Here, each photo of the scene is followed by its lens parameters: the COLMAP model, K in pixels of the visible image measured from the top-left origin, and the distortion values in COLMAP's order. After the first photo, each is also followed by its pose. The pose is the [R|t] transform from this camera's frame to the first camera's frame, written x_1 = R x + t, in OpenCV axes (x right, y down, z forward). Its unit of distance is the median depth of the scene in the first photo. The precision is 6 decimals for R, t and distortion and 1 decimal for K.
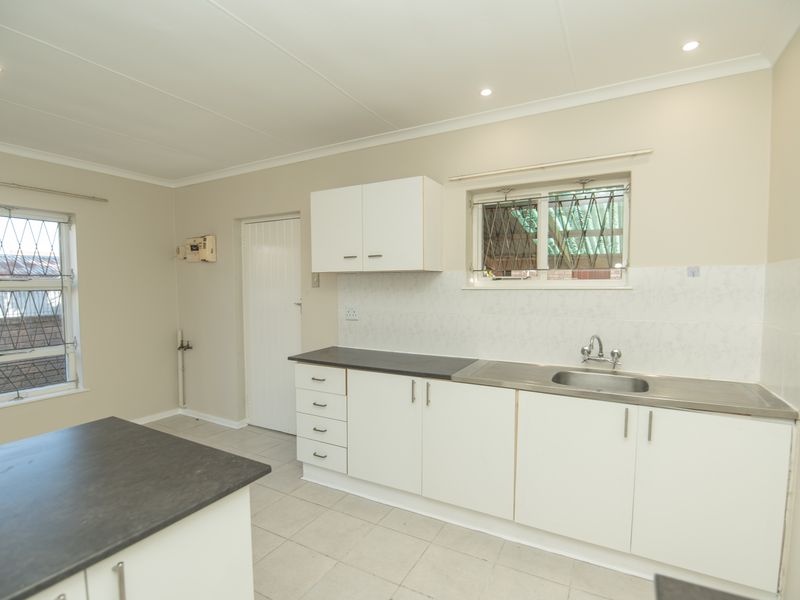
lens RADIAL K [[403.3, 0, 398.4], [0, 403.3, 302.7], [0, 0, 1]] dist [-0.018806, -0.004639]
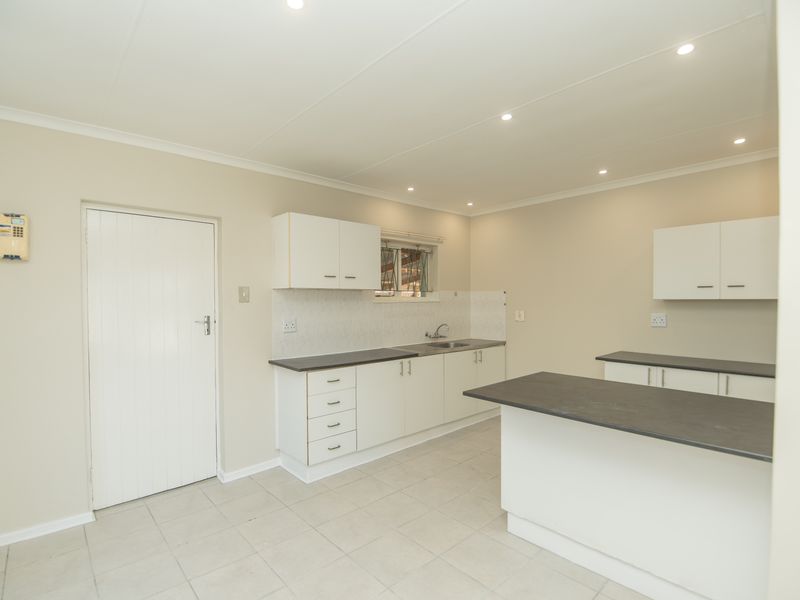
lens RADIAL K [[403.3, 0, 404.9], [0, 403.3, 300.6], [0, 0, 1]] dist [-0.018806, -0.004639]
pose [[0.303531, 0.000166, 0.952822, -1.277513], [0.046357, 0.998813, -0.014942, -0.014245], [-0.951693, 0.048705, 0.303163, 0.457031]]
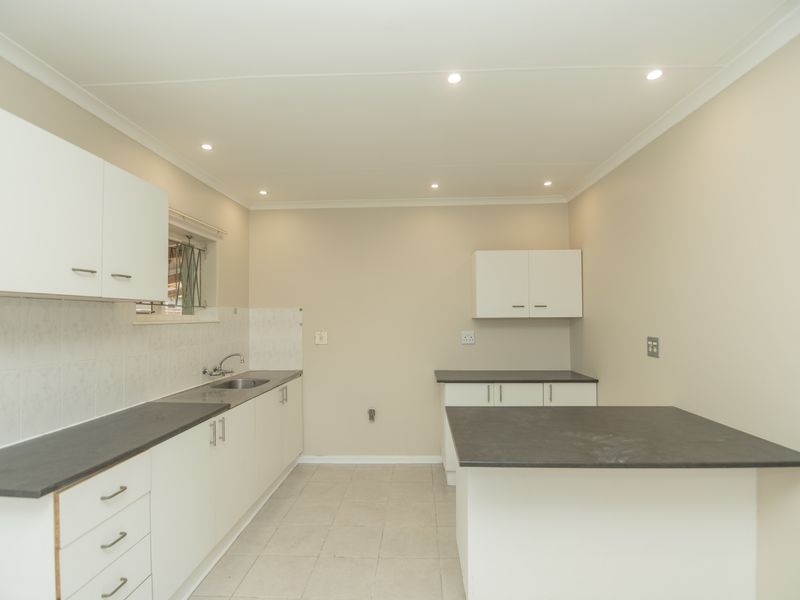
lens RADIAL K [[403.3, 0, 408.3], [0, 403.3, 302.0], [0, 0, 1]] dist [-0.018806, -0.004639]
pose [[-0.470000, 0.040312, 0.881745, -0.885979], [0.048205, 0.998638, -0.019961, -0.037430], [-0.881349, 0.033123, -0.471303, 0.924721]]
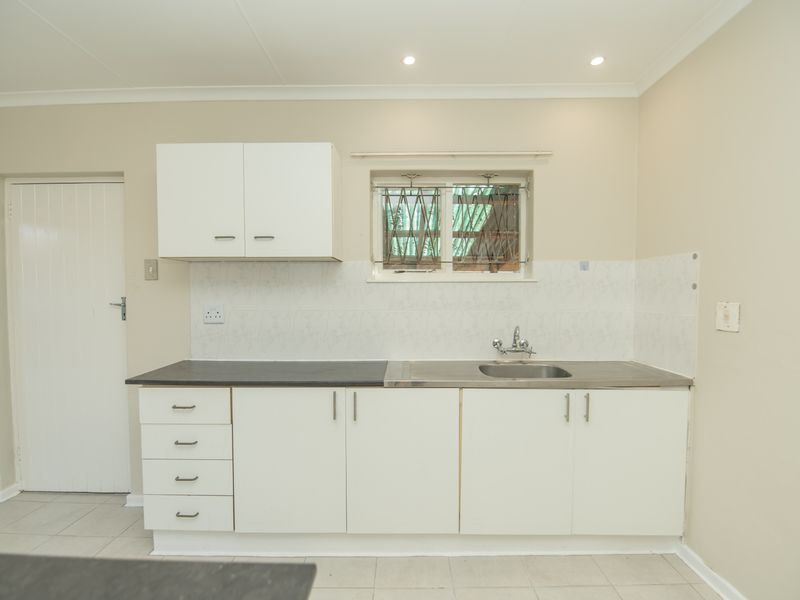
lens RADIAL K [[403.3, 0, 401.0], [0, 403.3, 304.8], [0, 0, 1]] dist [-0.018806, -0.004639]
pose [[0.875197, -0.011720, 0.483625, -0.208649], [0.018689, 0.999779, -0.009591, 0.026533], [-0.483406, 0.017433, 0.875223, 0.208740]]
